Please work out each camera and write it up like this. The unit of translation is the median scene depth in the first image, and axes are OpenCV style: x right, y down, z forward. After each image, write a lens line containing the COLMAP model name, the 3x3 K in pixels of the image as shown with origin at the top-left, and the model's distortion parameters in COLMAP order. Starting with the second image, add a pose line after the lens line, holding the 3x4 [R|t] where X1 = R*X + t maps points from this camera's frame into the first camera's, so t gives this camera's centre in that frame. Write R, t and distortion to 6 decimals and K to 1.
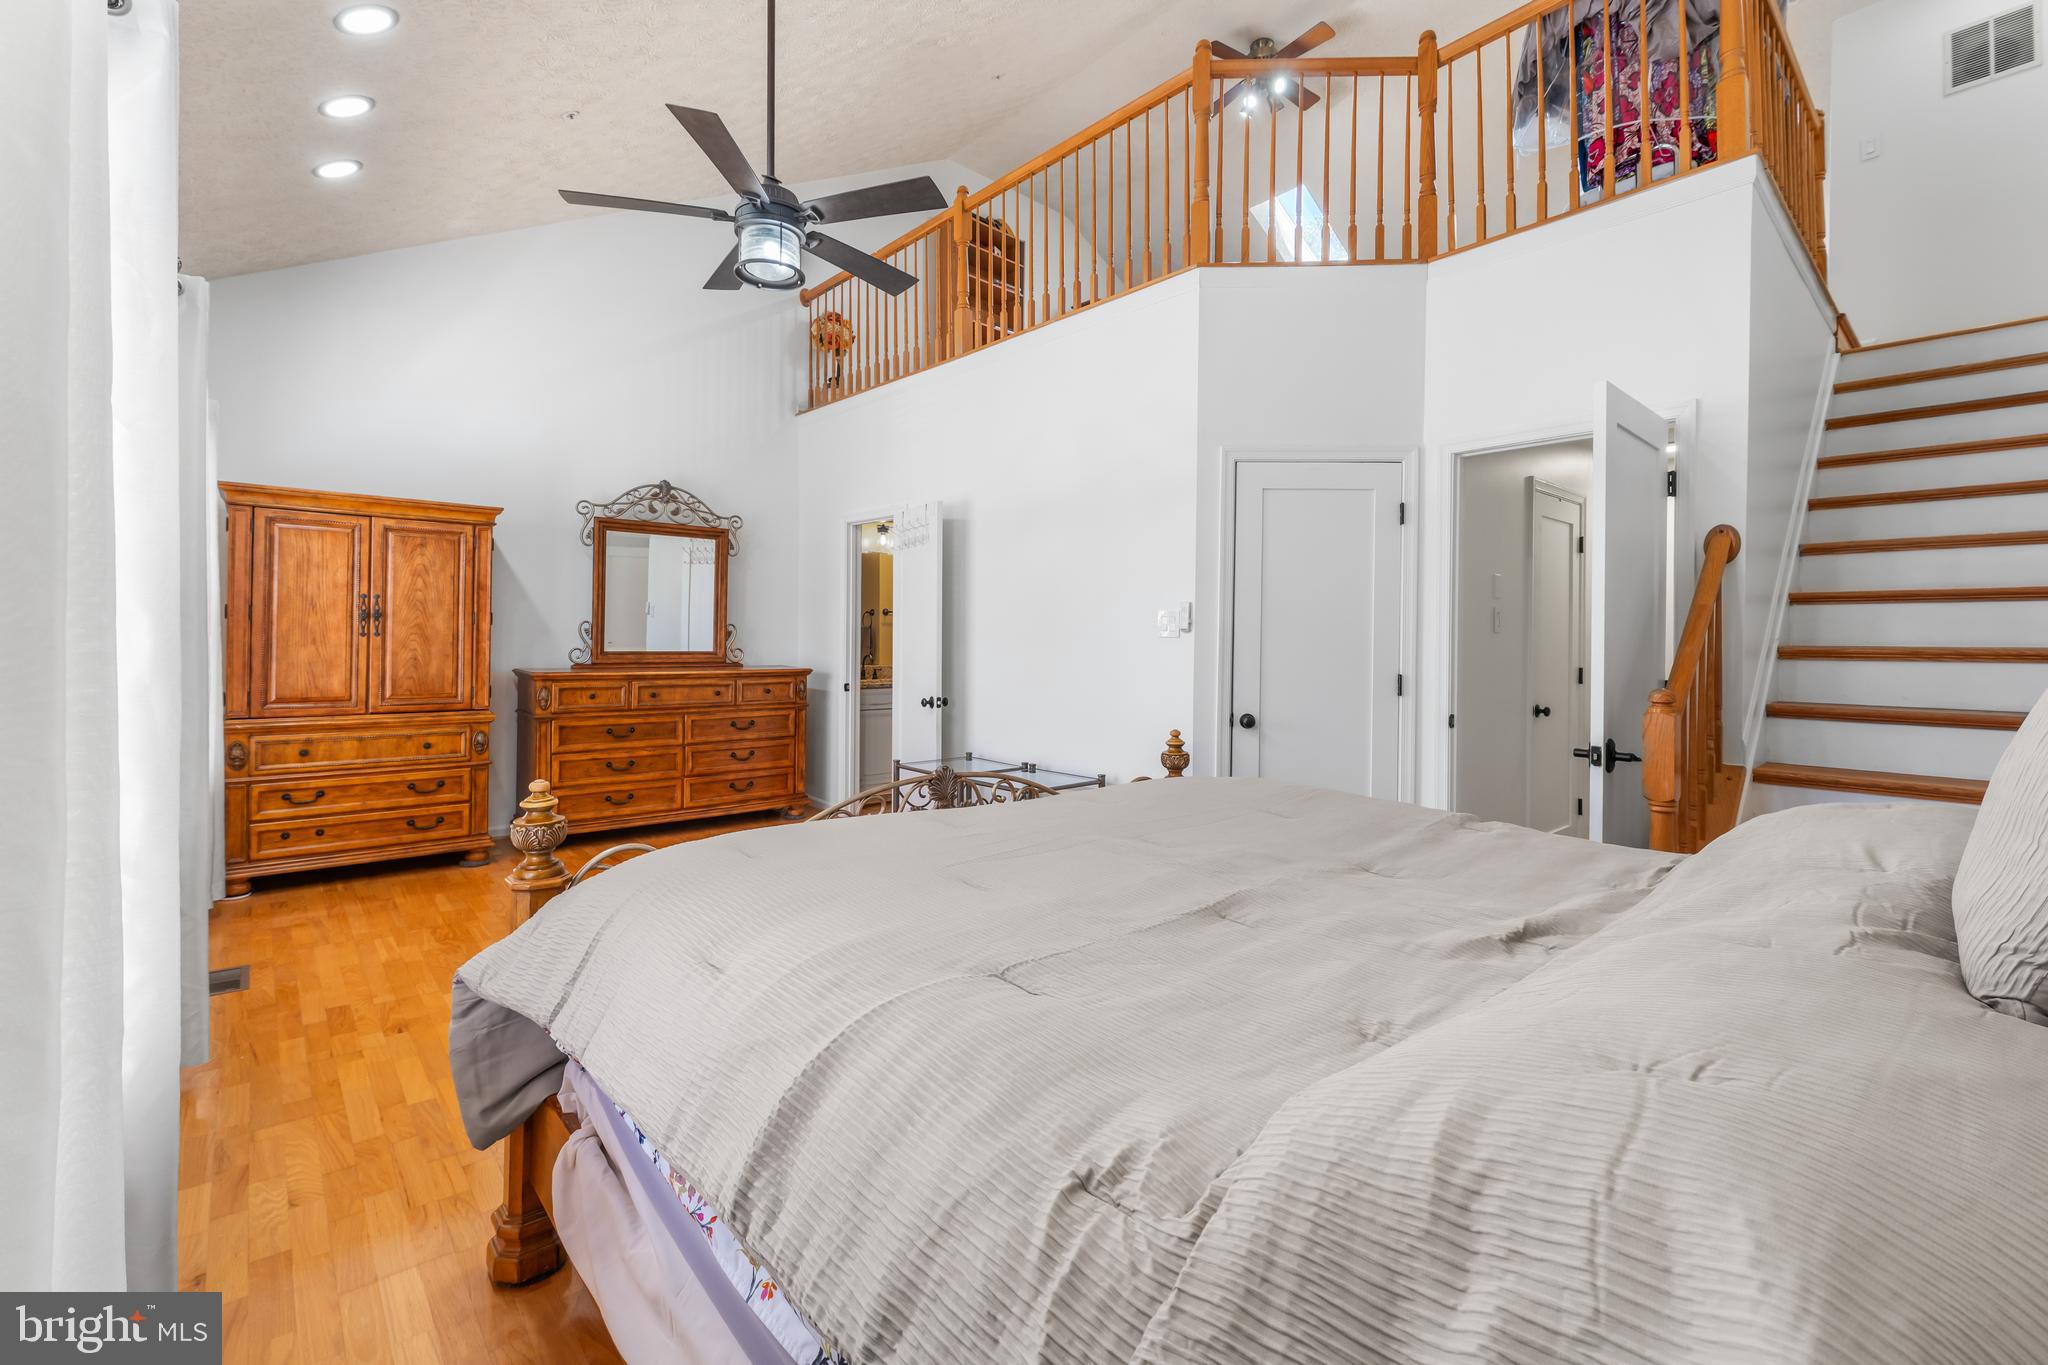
lens RADIAL K [[872.5, 0, 1022.8], [0, 872.5, 662.8], [0, 0, 1]] dist [0.000291, -0.000625]
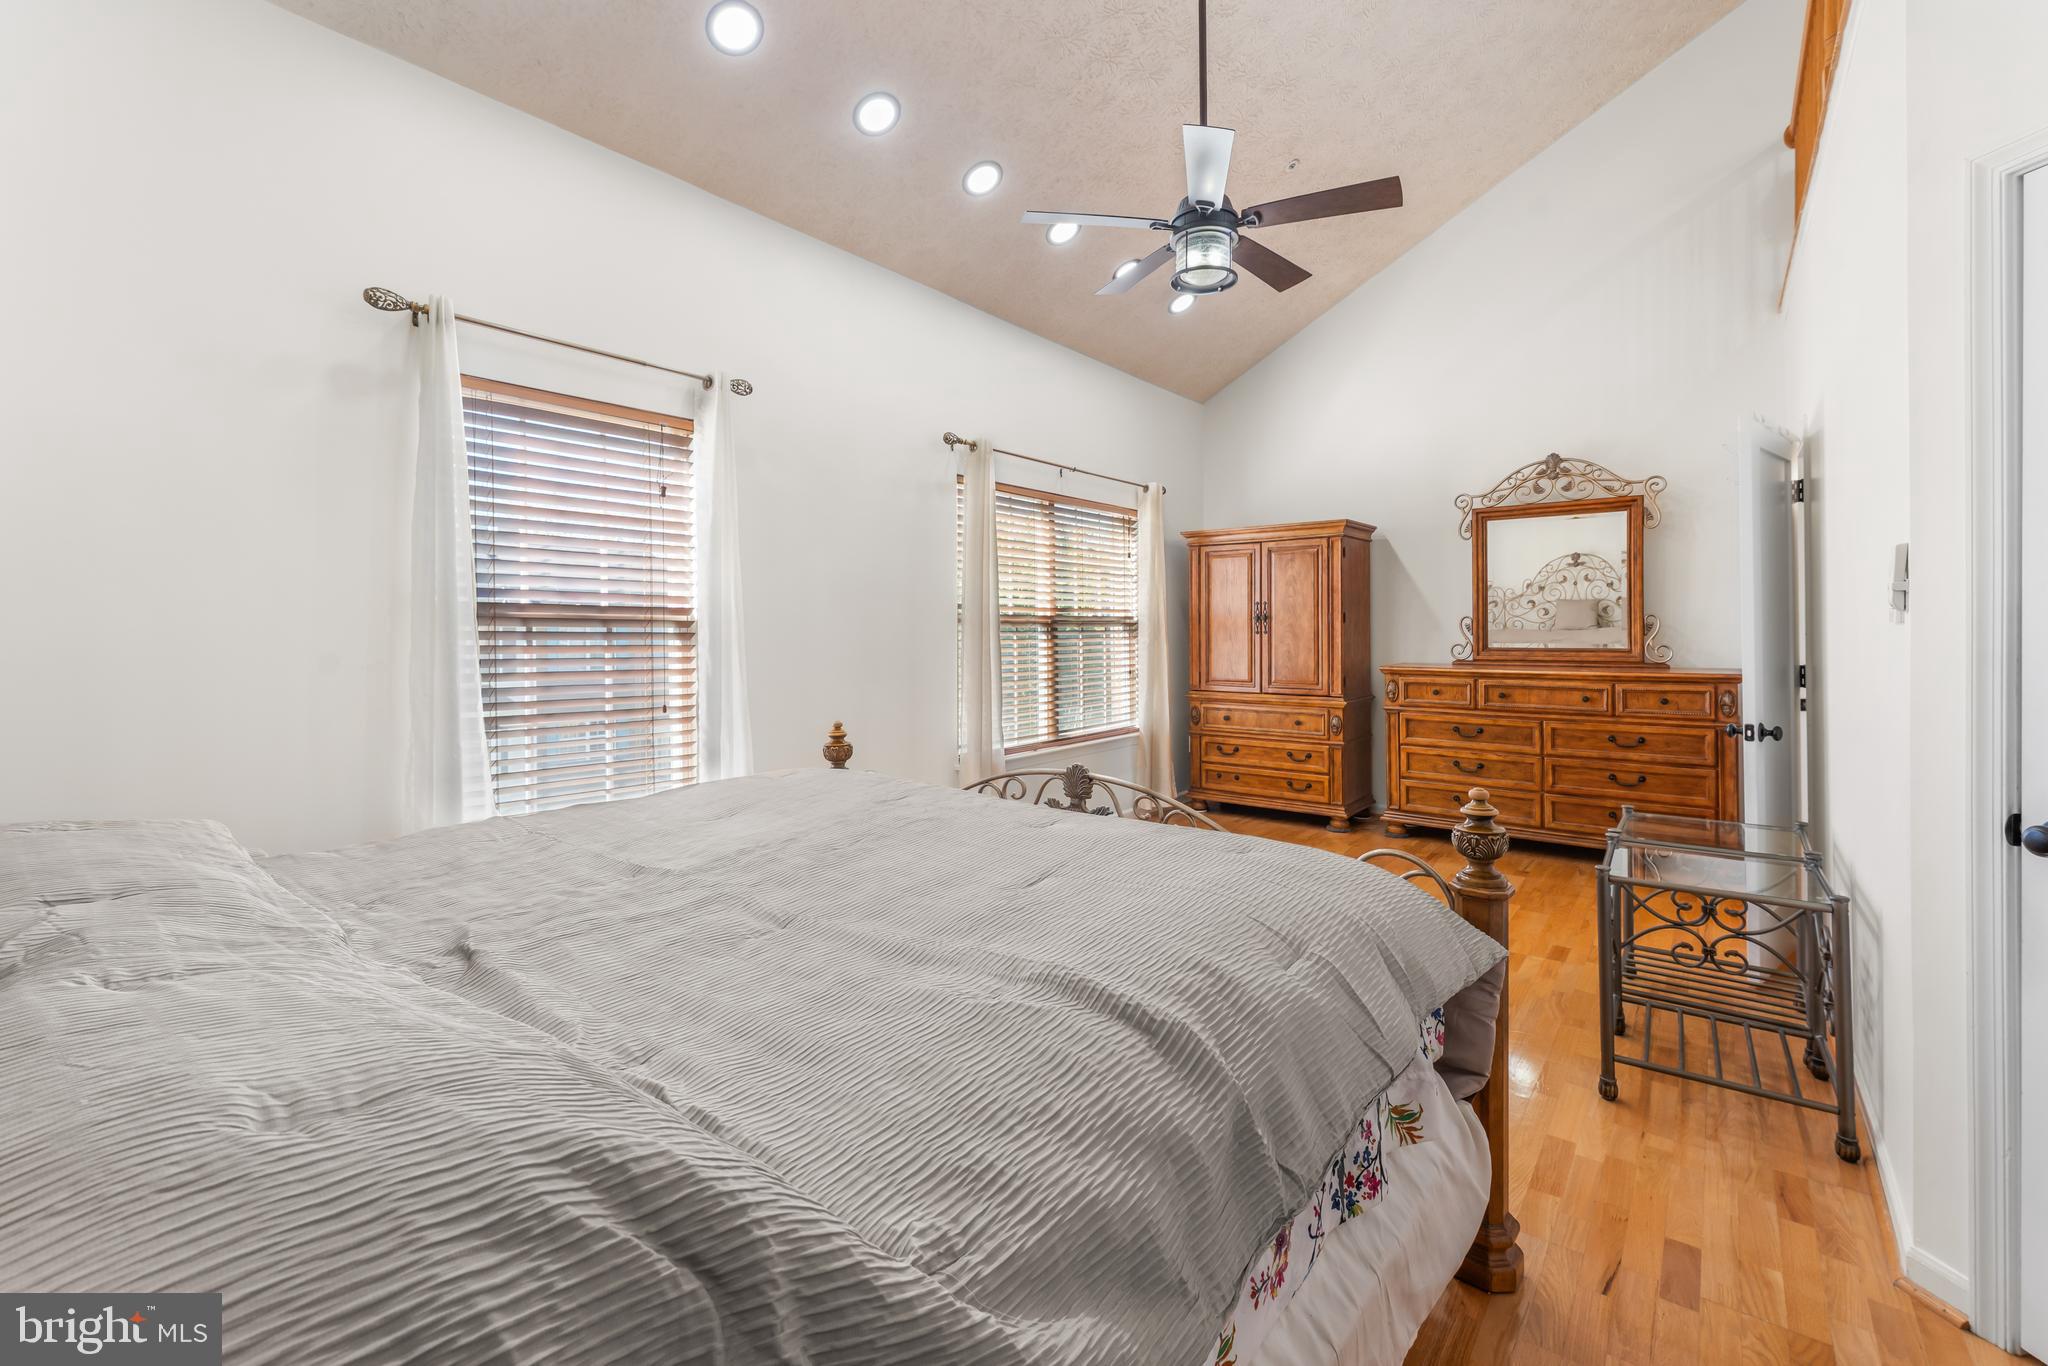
lens RADIAL K [[872.5, 0, 1022.8], [0, 872.5, 663.3], [0, 0, 1]] dist [0.000291, -0.000625]
pose [[0.177878, 0.023266, -0.983777, 0.386156], [-0.021506, 0.999574, 0.019751, -0.003900], [0.983818, 0.017644, 0.178302, 0.339586]]
